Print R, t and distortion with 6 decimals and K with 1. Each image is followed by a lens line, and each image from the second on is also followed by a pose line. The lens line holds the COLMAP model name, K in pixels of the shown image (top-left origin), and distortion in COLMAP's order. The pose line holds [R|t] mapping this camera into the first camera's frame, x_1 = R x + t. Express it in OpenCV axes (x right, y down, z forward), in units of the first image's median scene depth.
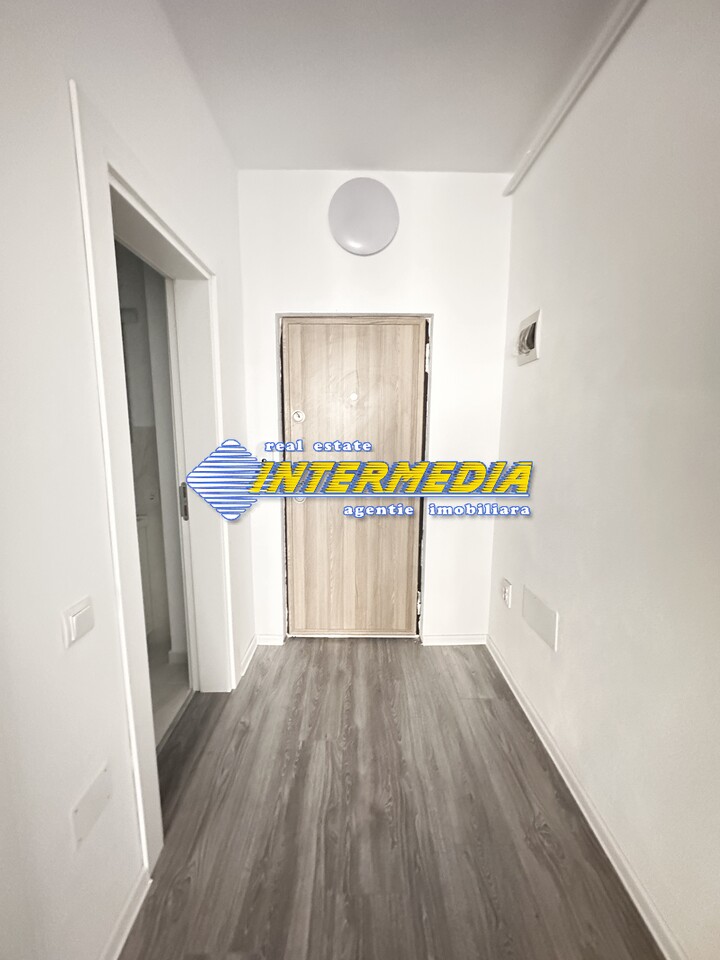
lens RADIAL K [[386.1, 0, 362.5], [0, 386.1, 482.6], [0, 0, 1]] dist [-0.000308, 0.000006]
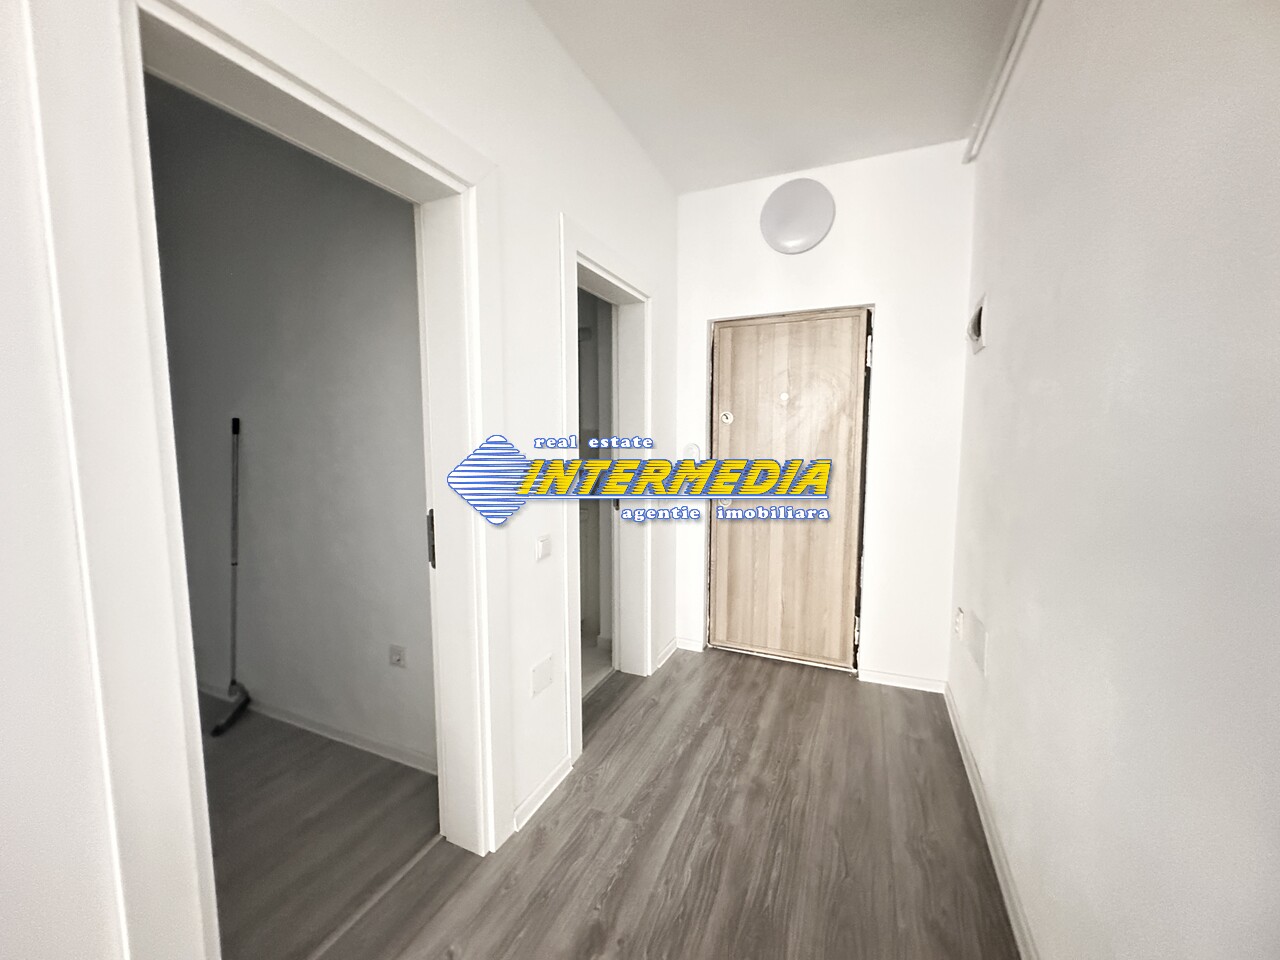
lens RADIAL K [[514.7, 0, 640.0], [0, 514.7, 480.0], [0, 0, 1]] dist [-0.000308, 0.000006]
pose [[0.912984, 0.029629, -0.406918, 0.186750], [-0.054313, 0.997309, -0.049244, 0.068591], [0.404364, 0.067060, 0.912137, -0.307367]]
